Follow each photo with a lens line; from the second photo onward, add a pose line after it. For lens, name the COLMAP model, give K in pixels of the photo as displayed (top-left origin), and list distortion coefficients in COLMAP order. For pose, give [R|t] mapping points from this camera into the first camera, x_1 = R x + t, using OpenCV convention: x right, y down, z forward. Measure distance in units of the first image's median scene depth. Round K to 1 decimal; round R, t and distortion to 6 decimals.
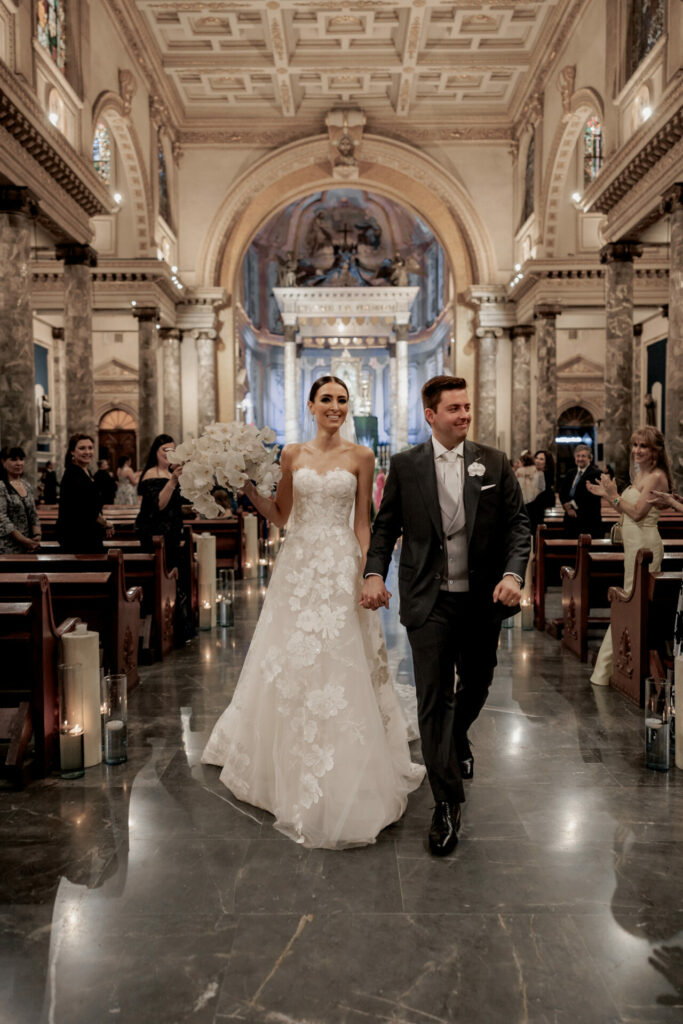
lens RADIAL K [[786.2, 0, 346.4], [0, 786.2, 514.3], [0, 0, 1]] dist [-0.049093, -0.000209]
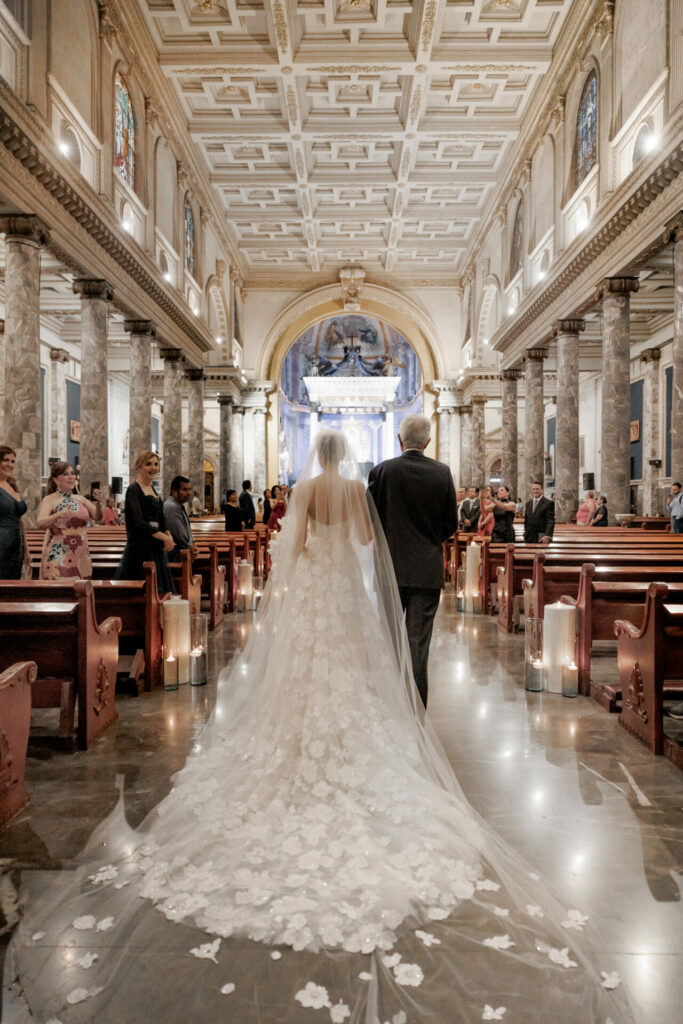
lens RADIAL K [[719.7, 0, 338.6], [0, 719.7, 512.5], [0, 0, 1]] dist [0.003614, 0.001051]
pose [[0.999799, 0.002770, -0.019846, 0.001189], [-0.003470, 0.999369, -0.035352, 0.016006], [0.019735, 0.035413, 0.999178, -0.344111]]
